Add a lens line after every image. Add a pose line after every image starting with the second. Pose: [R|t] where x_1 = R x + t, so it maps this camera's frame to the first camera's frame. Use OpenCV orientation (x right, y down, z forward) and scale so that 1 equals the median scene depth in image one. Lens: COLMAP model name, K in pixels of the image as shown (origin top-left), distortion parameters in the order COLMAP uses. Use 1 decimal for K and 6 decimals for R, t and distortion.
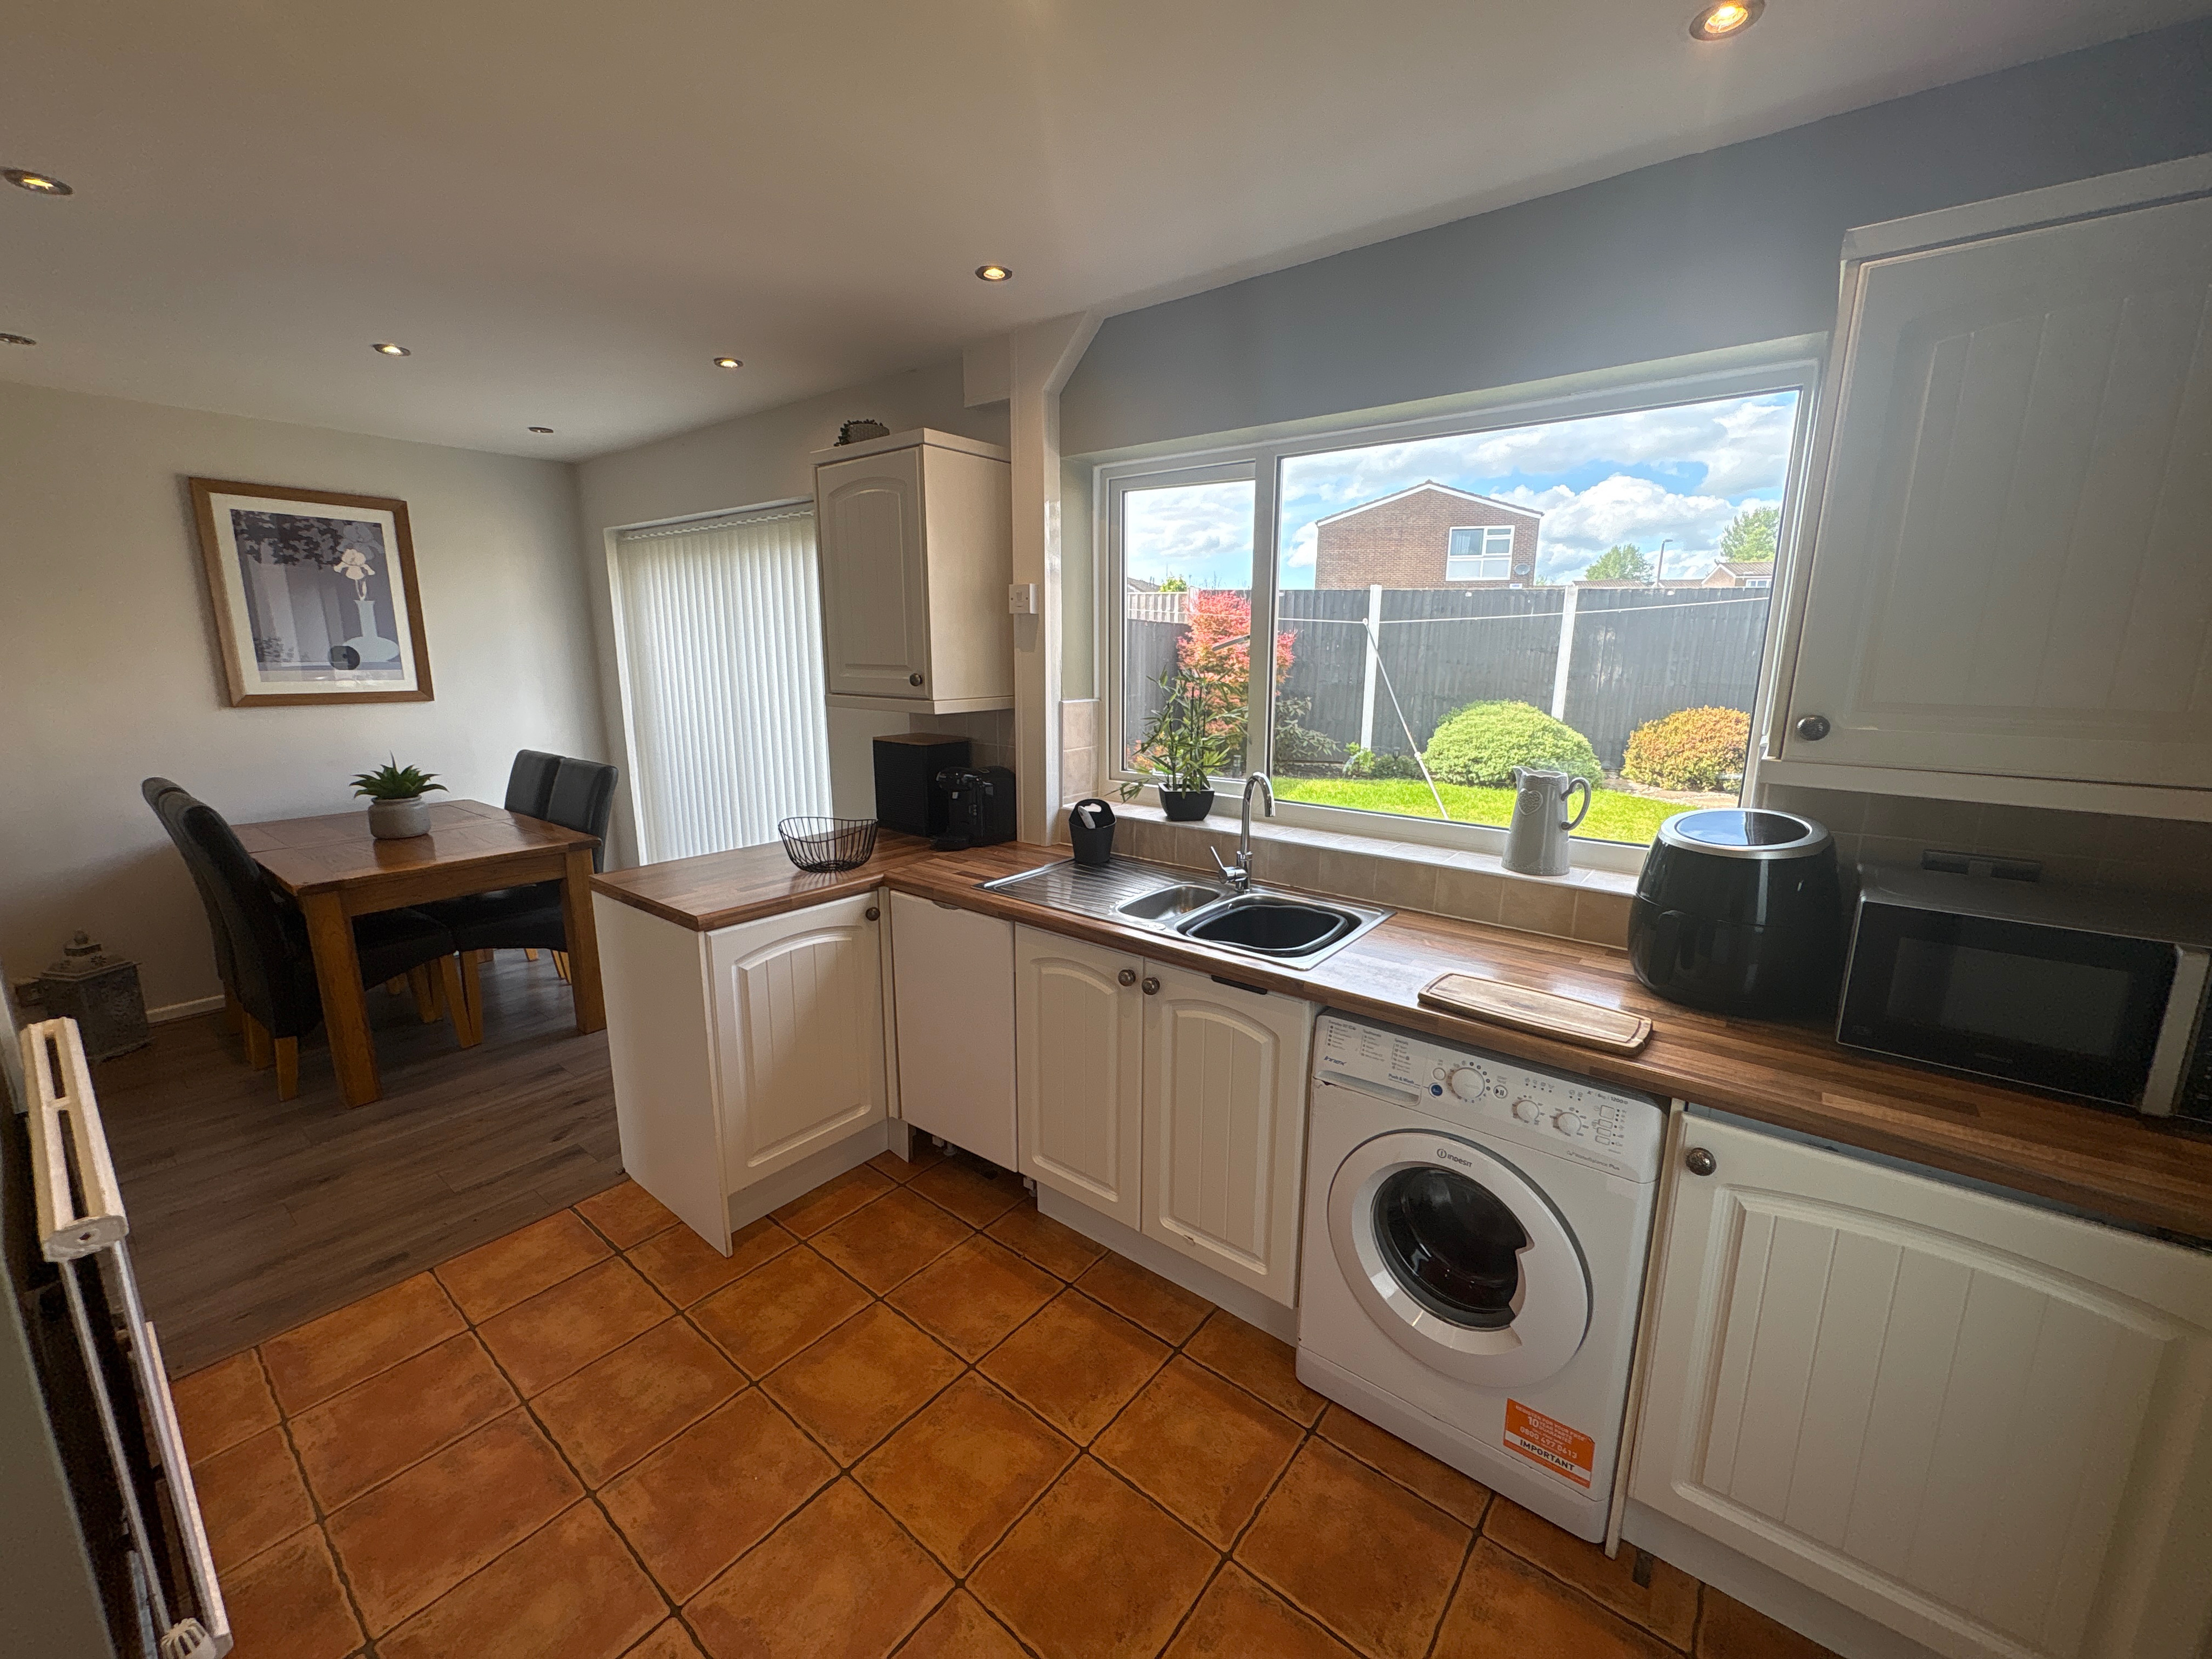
lens RADIAL K [[882.7, 0, 1101.0], [0, 882.7, 829.9], [0, 0, 1]] dist [0.002648, -0.000177]
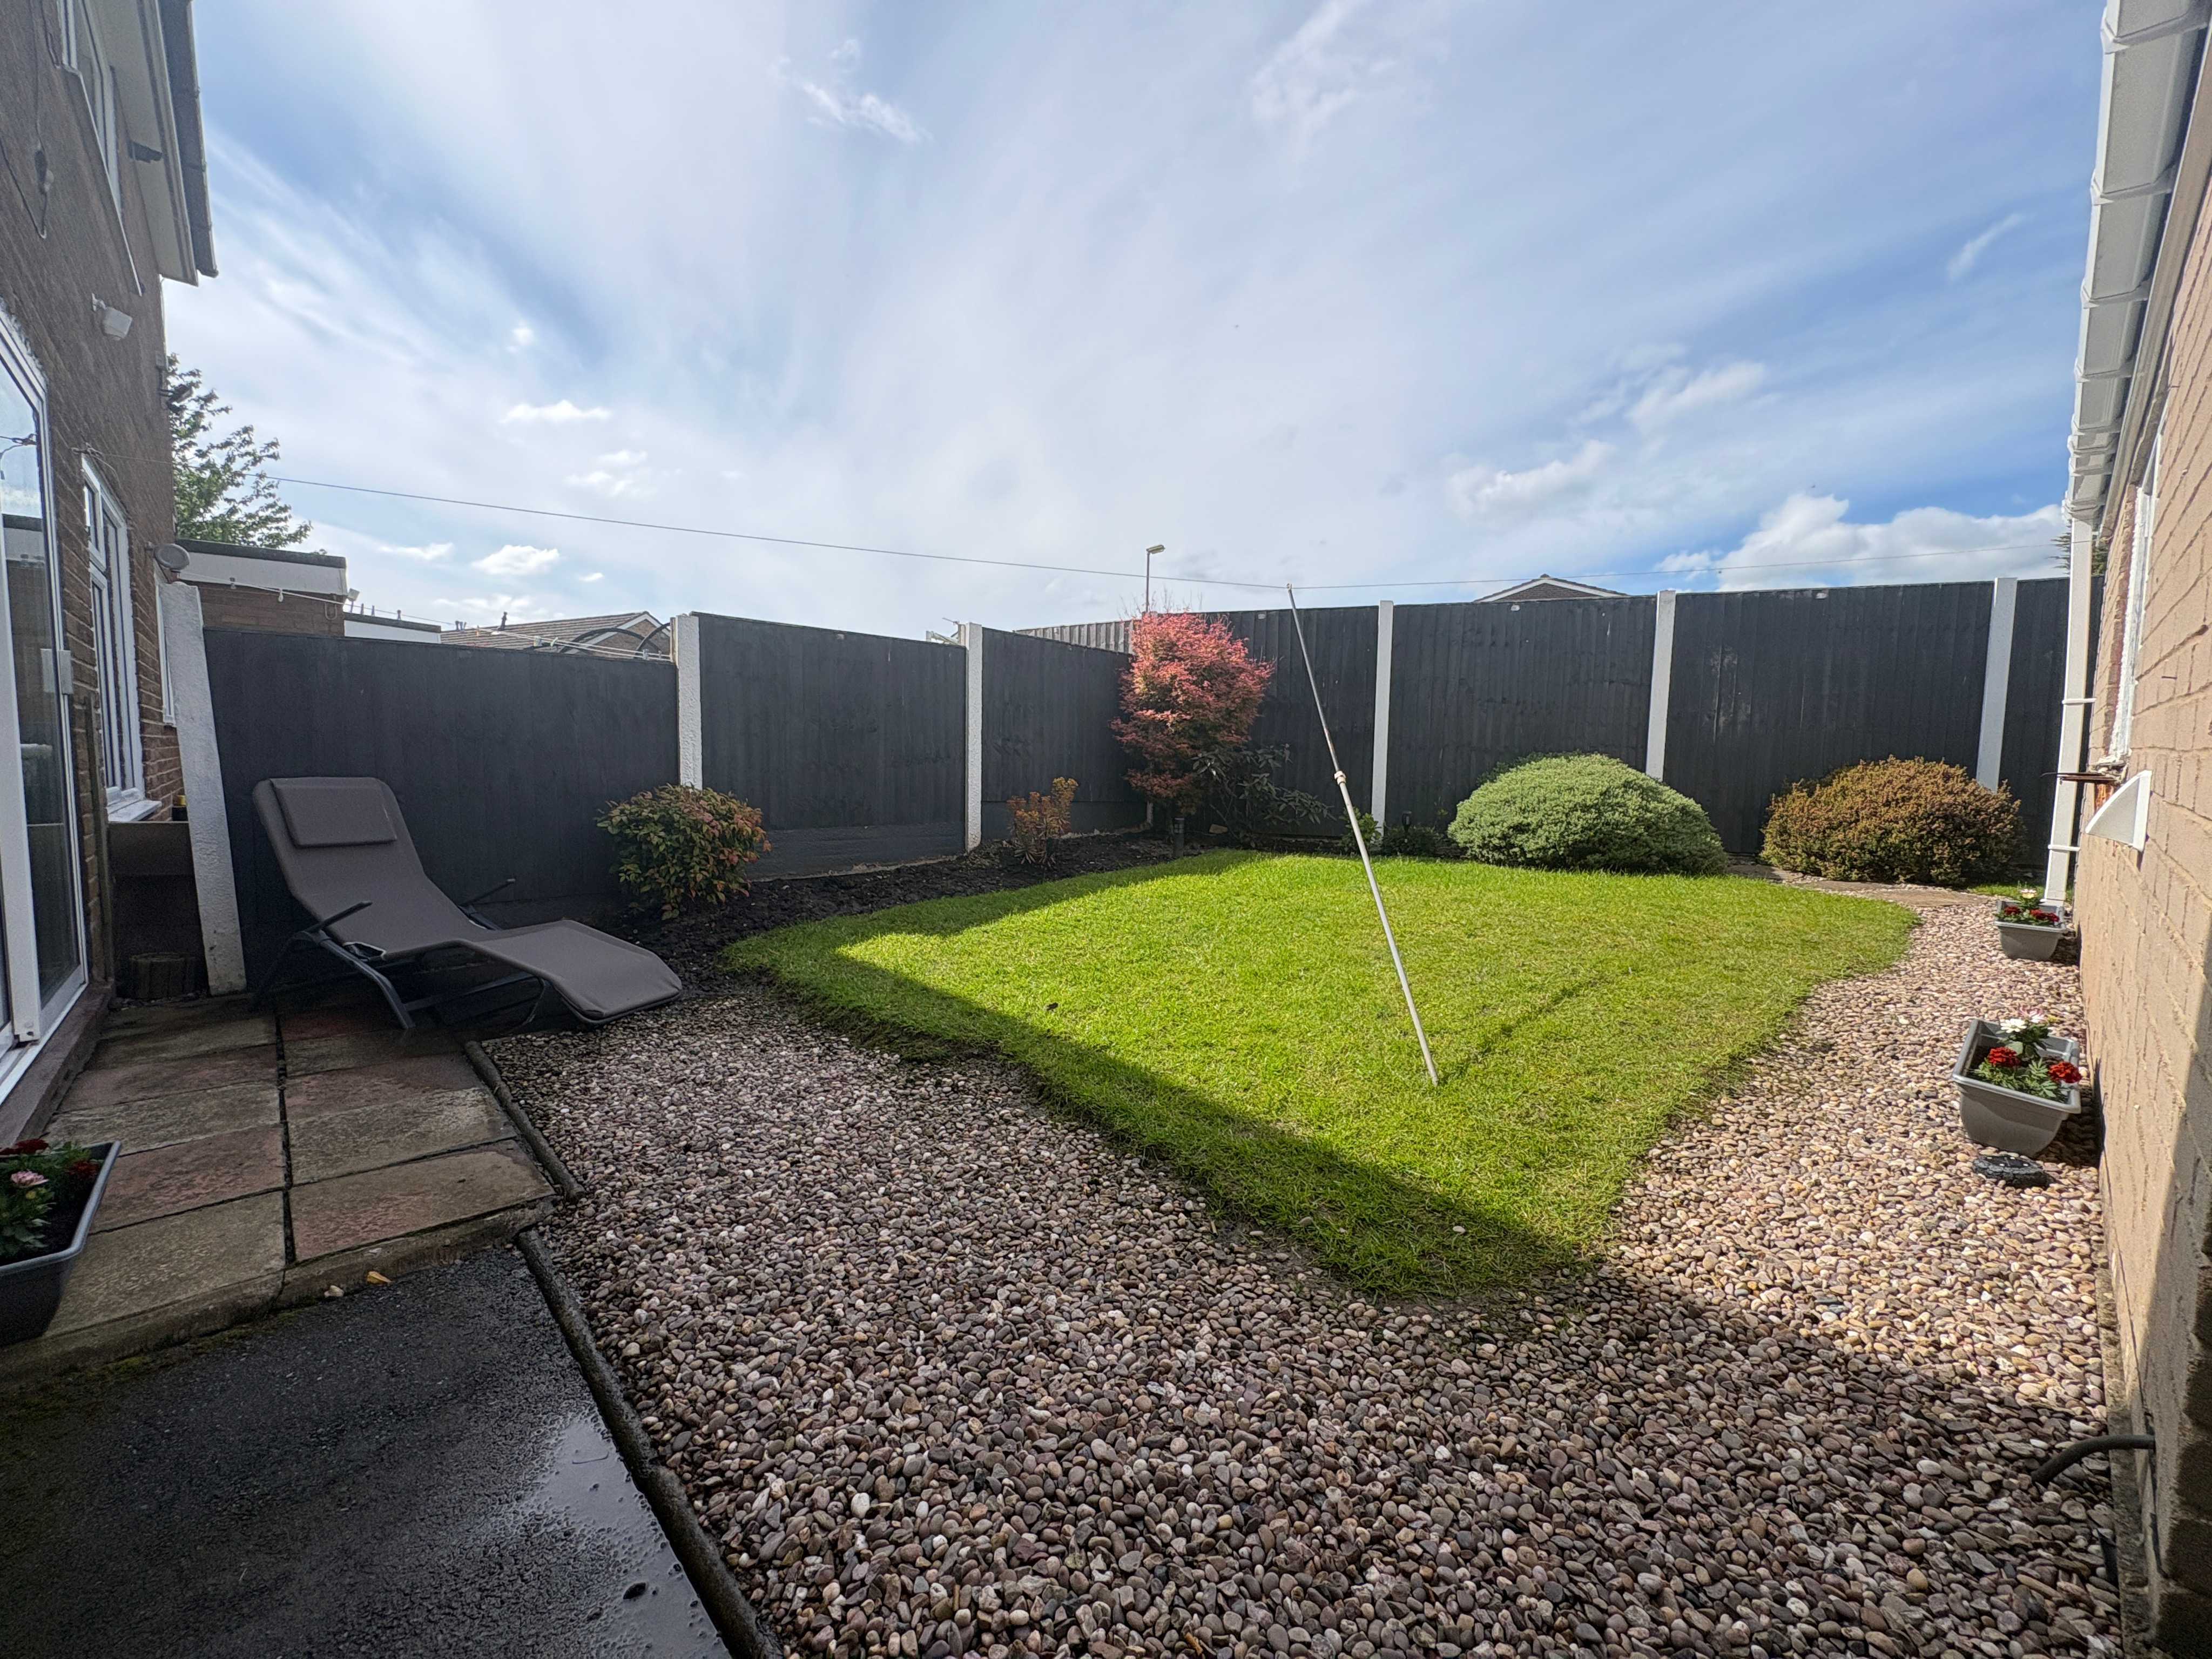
lens RADIAL K [[882.7, 0, 1101.0], [0, 882.7, 821.2], [0, 0, 1]] dist [0.002648, -0.000177]
pose [[0.990269, 0.017412, -0.138076, 0.192574], [-0.035595, 0.990831, -0.130330, 0.015136], [0.134541, 0.133977, 0.981809, 0.279020]]
